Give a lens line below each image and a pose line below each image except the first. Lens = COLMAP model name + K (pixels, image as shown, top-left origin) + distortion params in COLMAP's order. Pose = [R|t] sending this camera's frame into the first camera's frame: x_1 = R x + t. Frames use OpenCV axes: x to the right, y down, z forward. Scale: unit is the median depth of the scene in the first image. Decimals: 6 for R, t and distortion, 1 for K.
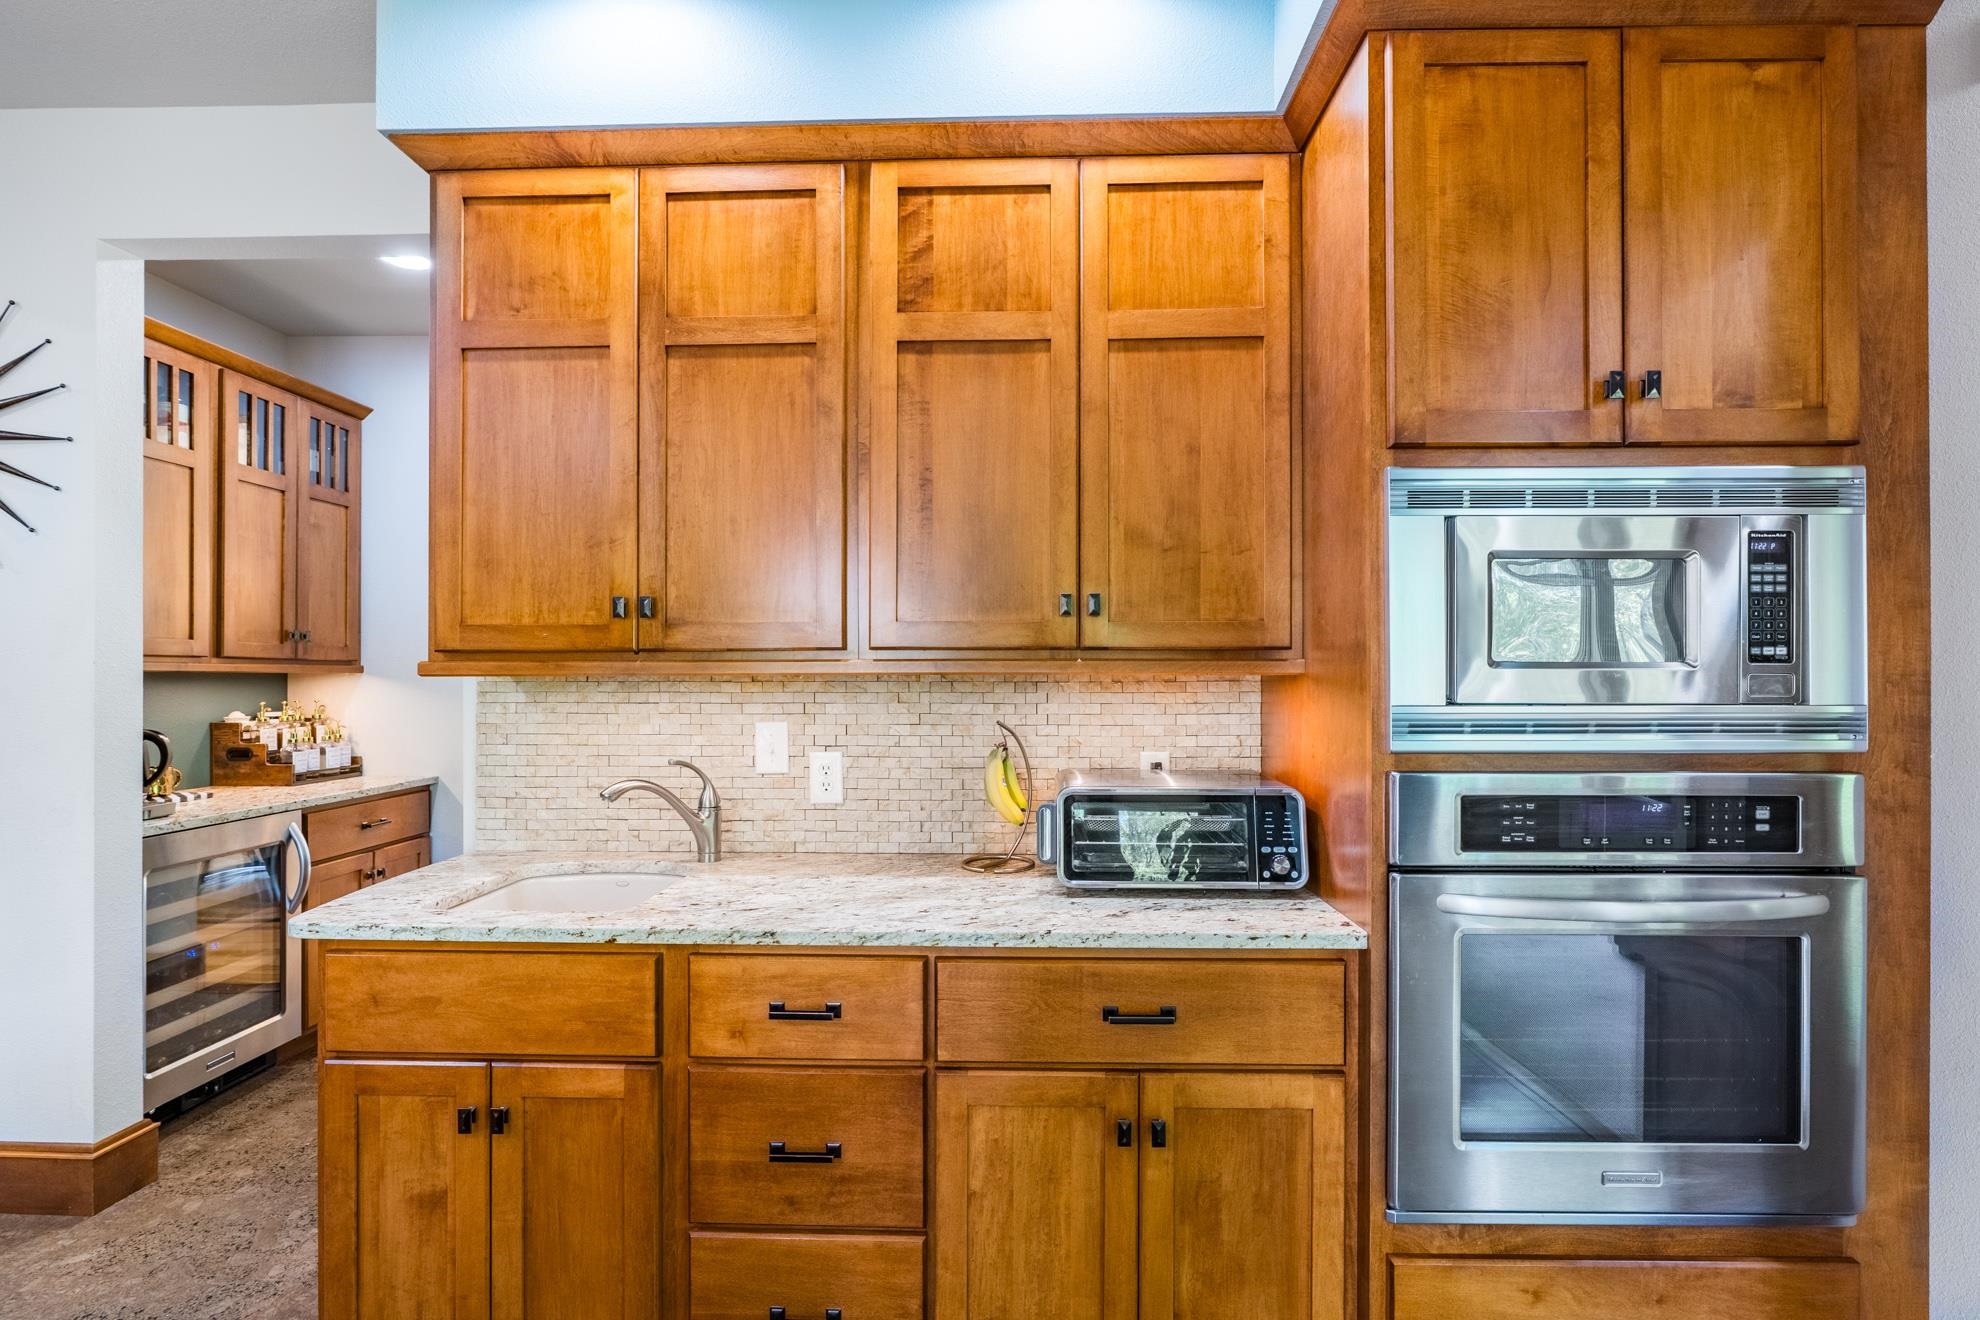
lens RADIAL K [[912.9, 0, 992.5], [0, 912.9, 667.1], [0, 0, 1]] dist [-0.010526, 0.002070]
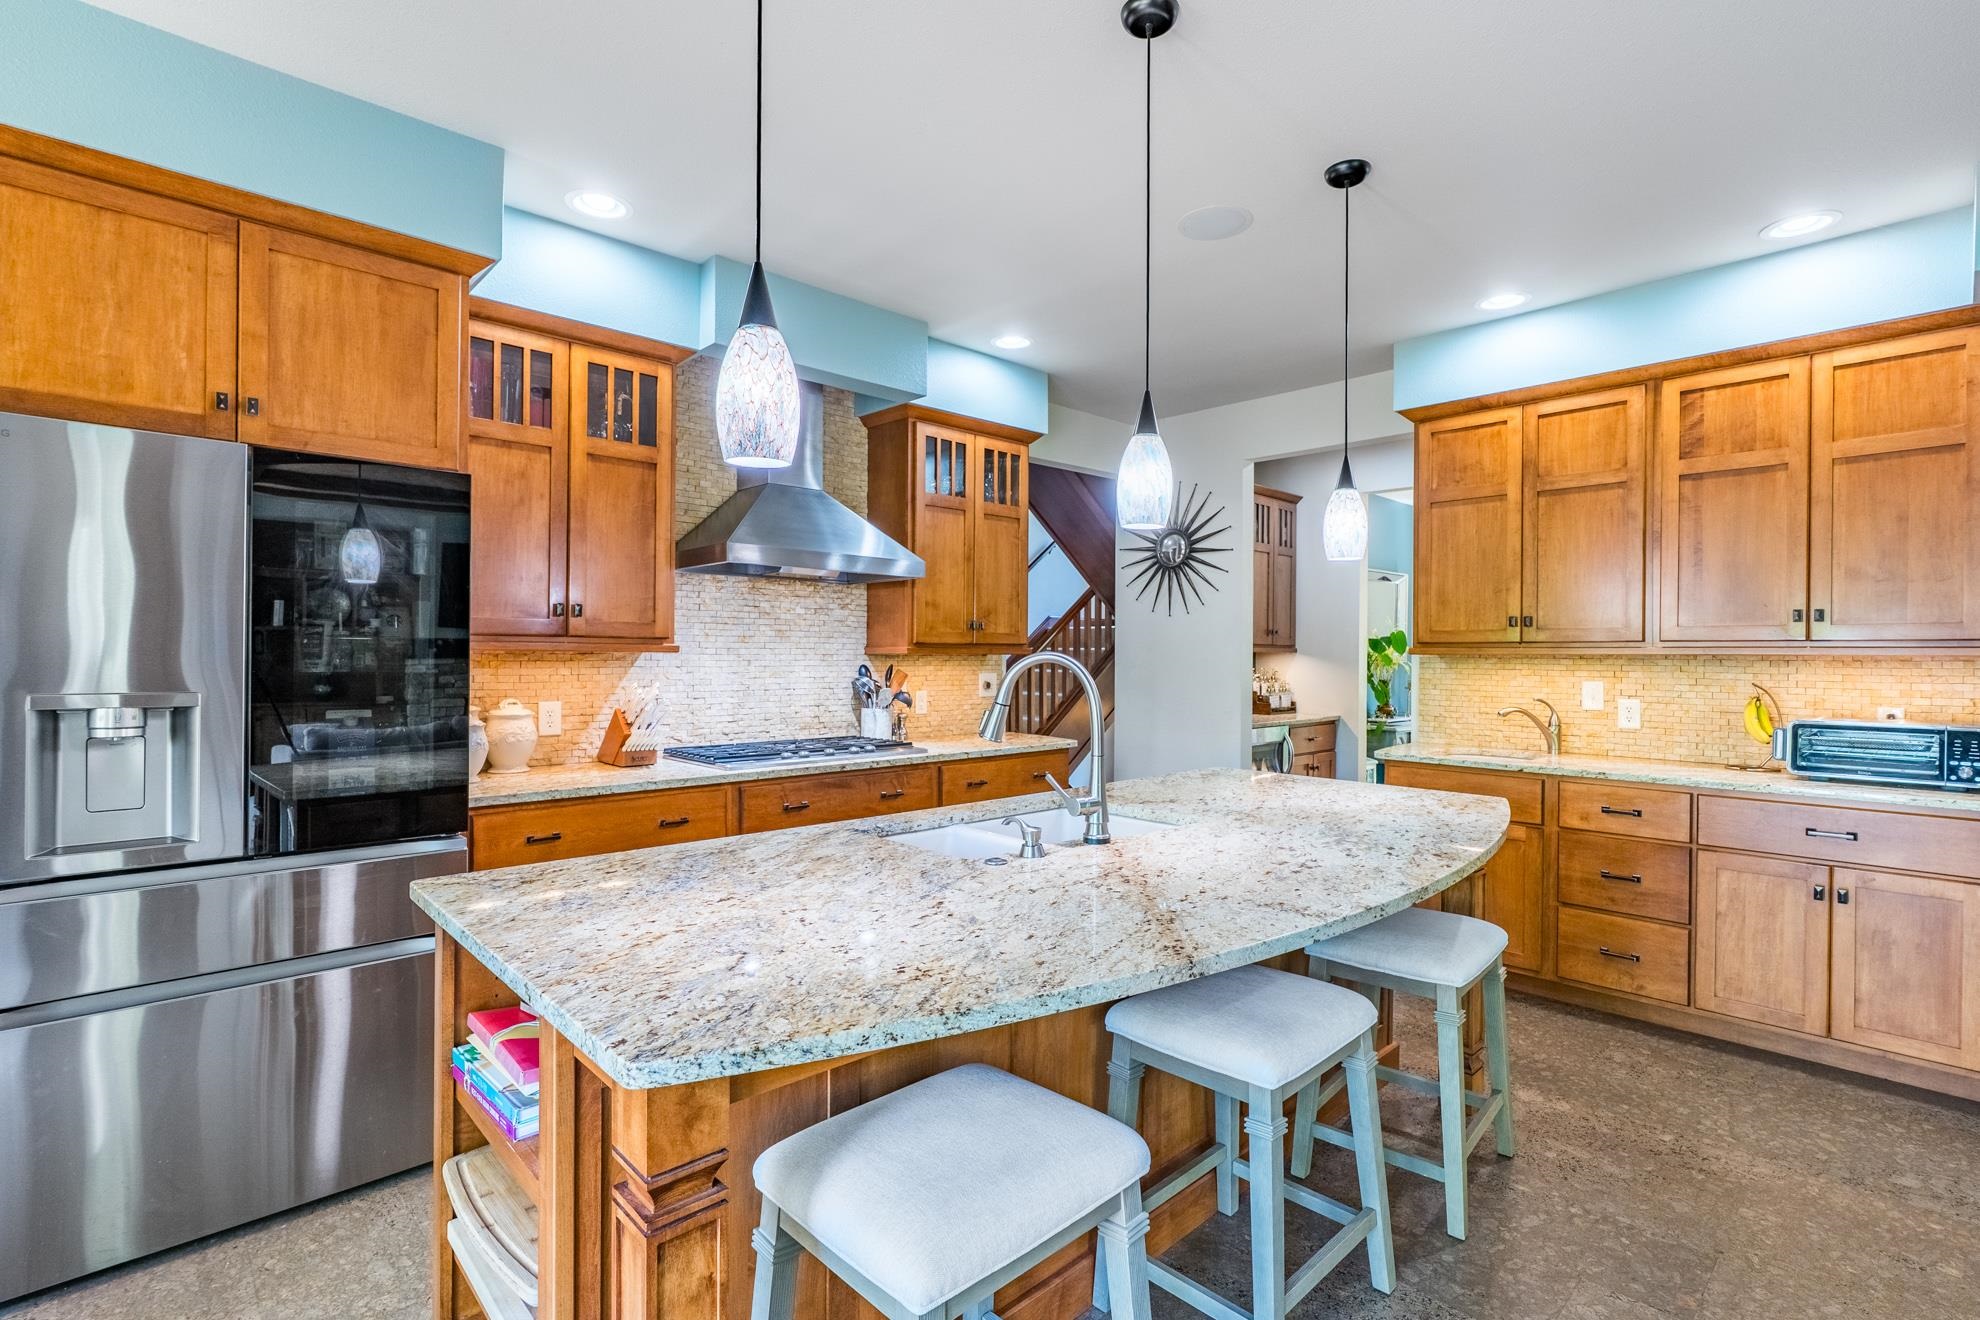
lens RADIAL K [[912.9, 0, 987.2], [0, 912.9, 658.6], [0, 0, 1]] dist [-0.010526, 0.002070]
pose [[0.718824, 0.008439, -0.695141, 0.142900], [-0.000464, 0.999932, 0.011660, -0.004593], [0.695192, -0.008059, 0.718779, -1.100030]]
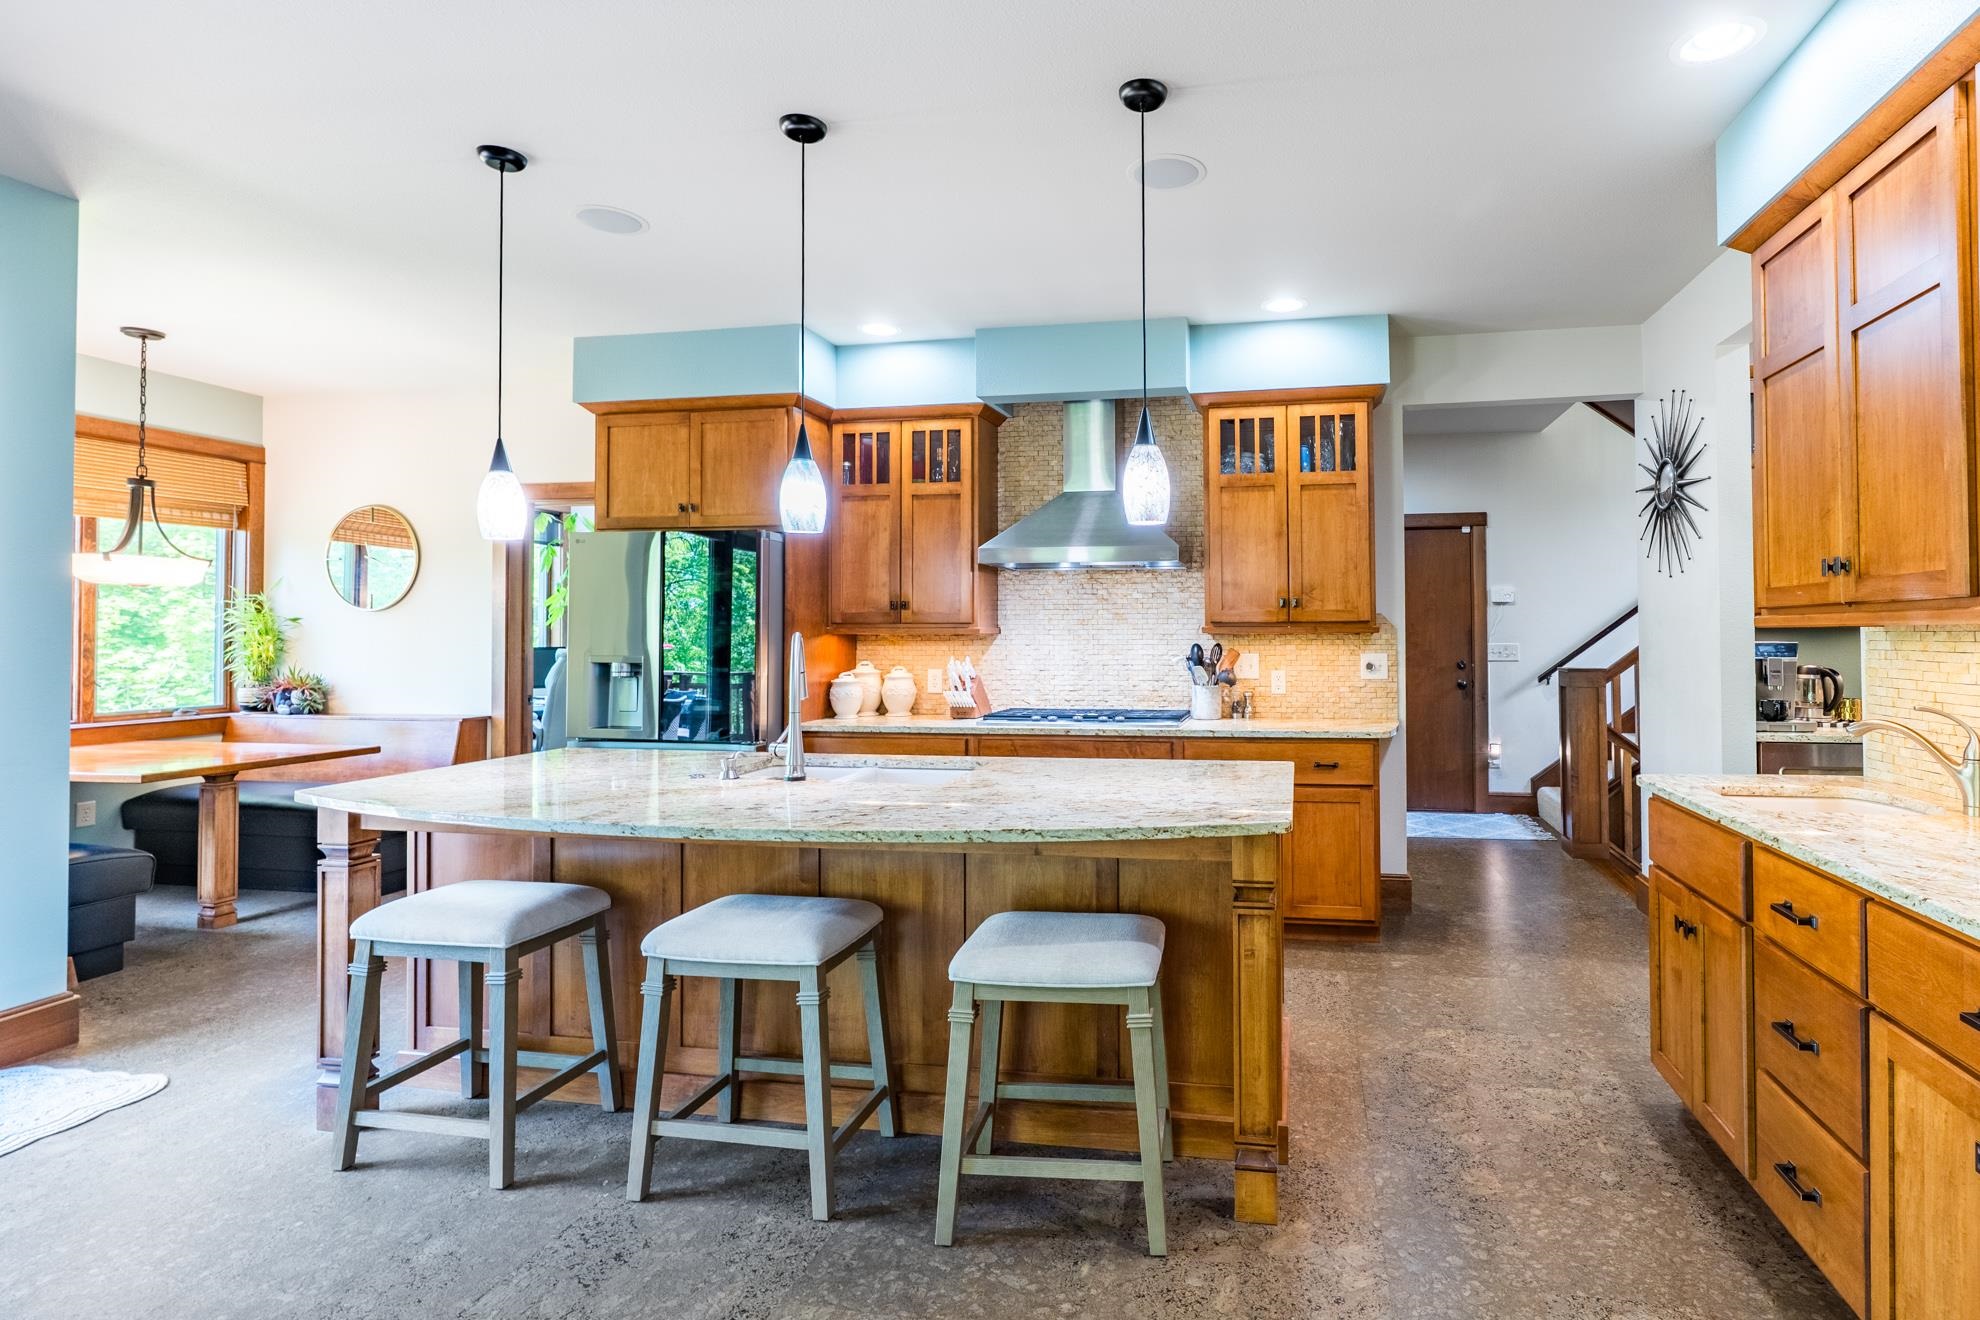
lens RADIAL K [[960.8, 0, 1153.8], [0, 960.8, 623.6], [0, 0, 1]] dist [-0.010314, 0.001434]
pose [[-0.105725, -0.009511, -0.994350, 0.762970], [0.012467, 0.999863, -0.010889, 0.007784], [0.994317, -0.013548, -0.105592, 0.223693]]
